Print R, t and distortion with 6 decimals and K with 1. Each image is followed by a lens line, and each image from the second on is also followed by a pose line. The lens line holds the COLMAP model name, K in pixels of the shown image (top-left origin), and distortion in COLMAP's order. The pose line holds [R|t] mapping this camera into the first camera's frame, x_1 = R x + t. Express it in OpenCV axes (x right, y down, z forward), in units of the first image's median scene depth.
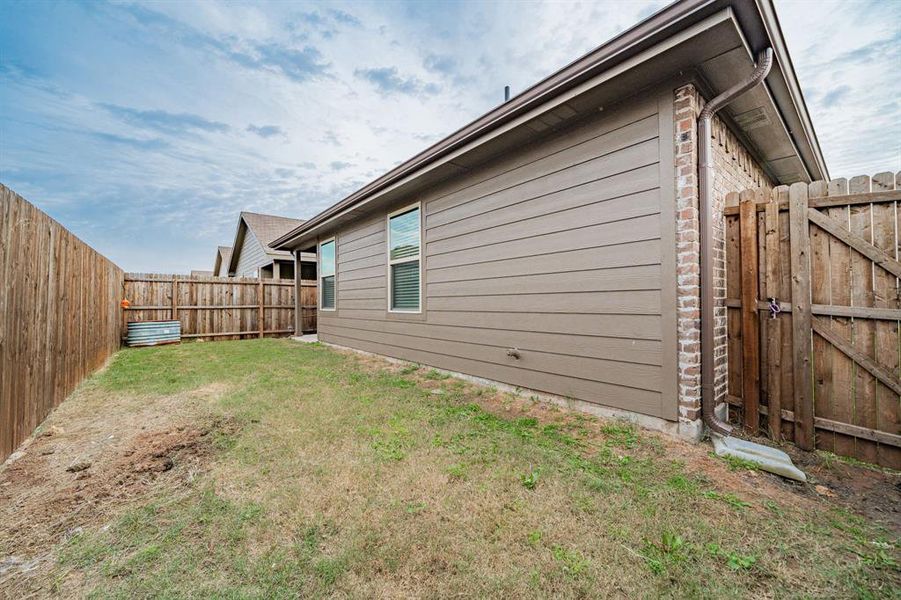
lens RADIAL K [[346.4, 0, 448.4], [0, 346.4, 301.2], [0, 0, 1]] dist [-0.001957, -0.000152]
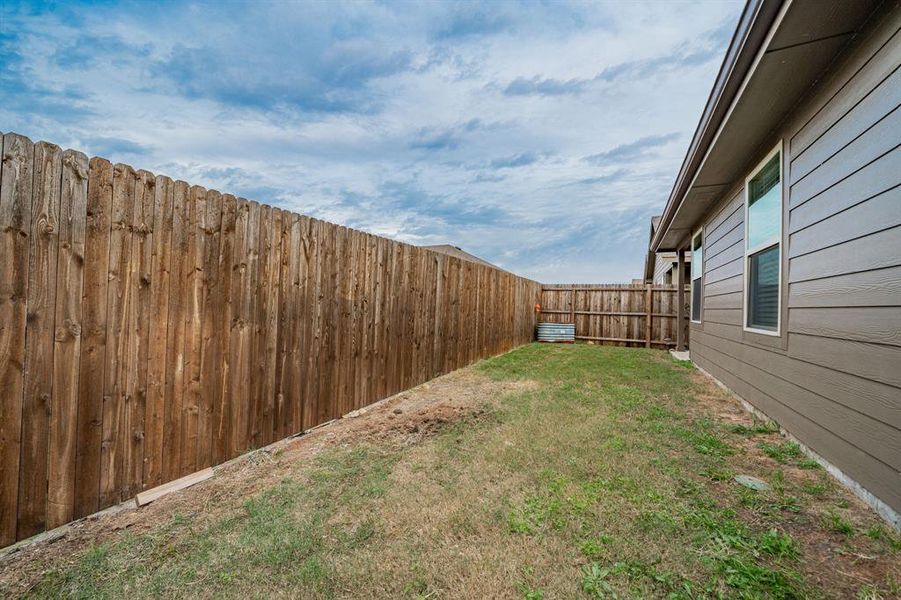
lens RADIAL K [[346.0, 0, 445.4], [0, 346.0, 296.6], [0, 0, 1]] dist [-0.001574, -0.000115]
pose [[0.404337, -0.006087, -0.914590, 0.102973], [-0.024334, 0.999552, -0.017410, -0.003248], [0.914287, 0.029296, 0.404007, 0.126179]]
